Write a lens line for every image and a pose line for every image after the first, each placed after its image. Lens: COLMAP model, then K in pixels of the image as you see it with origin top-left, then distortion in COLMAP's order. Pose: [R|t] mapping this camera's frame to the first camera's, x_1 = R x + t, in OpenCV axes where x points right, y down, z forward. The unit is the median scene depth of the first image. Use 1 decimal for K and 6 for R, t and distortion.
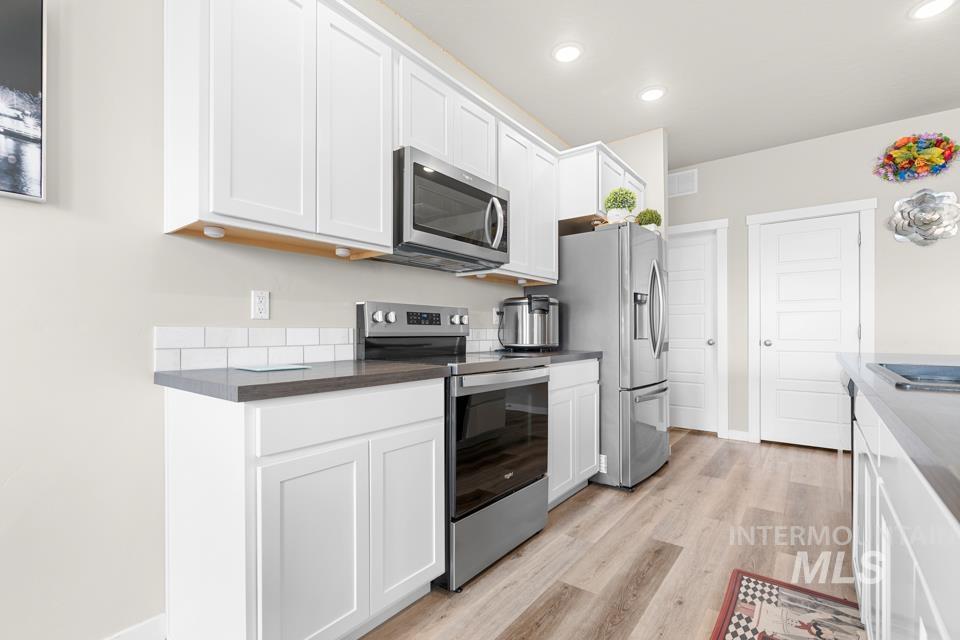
lens RADIAL K [[436.0, 0, 486.4], [0, 436.0, 328.2], [0, 0, 1]] dist [-0.000882, 0.000382]
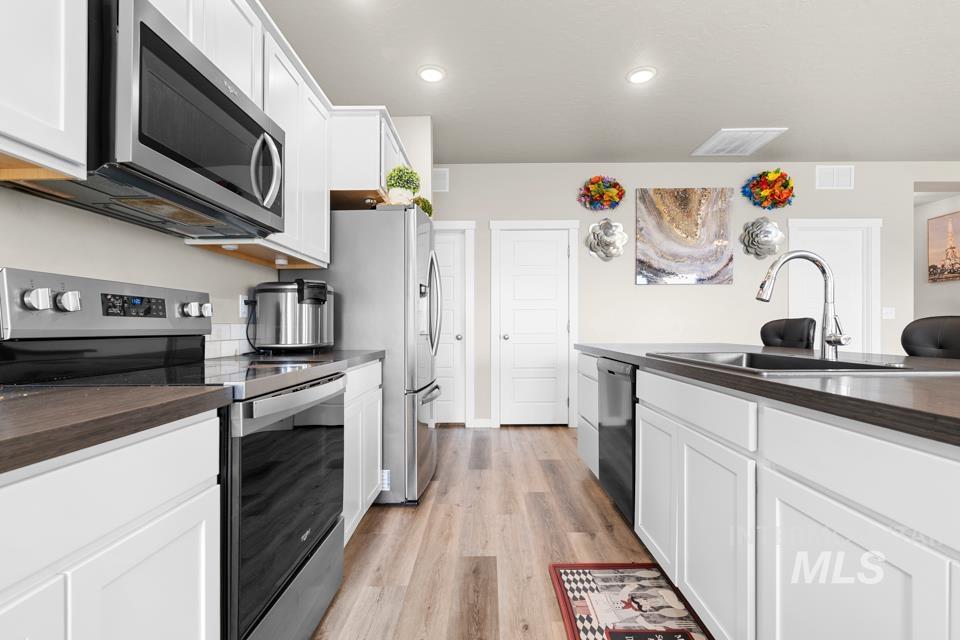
lens RADIAL K [[436.4, 0, 486.5], [0, 436.4, 321.5], [0, 0, 1]] dist [-0.003396, -0.000329]
pose [[0.798144, 0.002968, 0.602460, -0.107892], [0.001366, 0.999976, -0.006736, 0.003286], [-0.602465, 0.006199, 0.798121, 0.216218]]
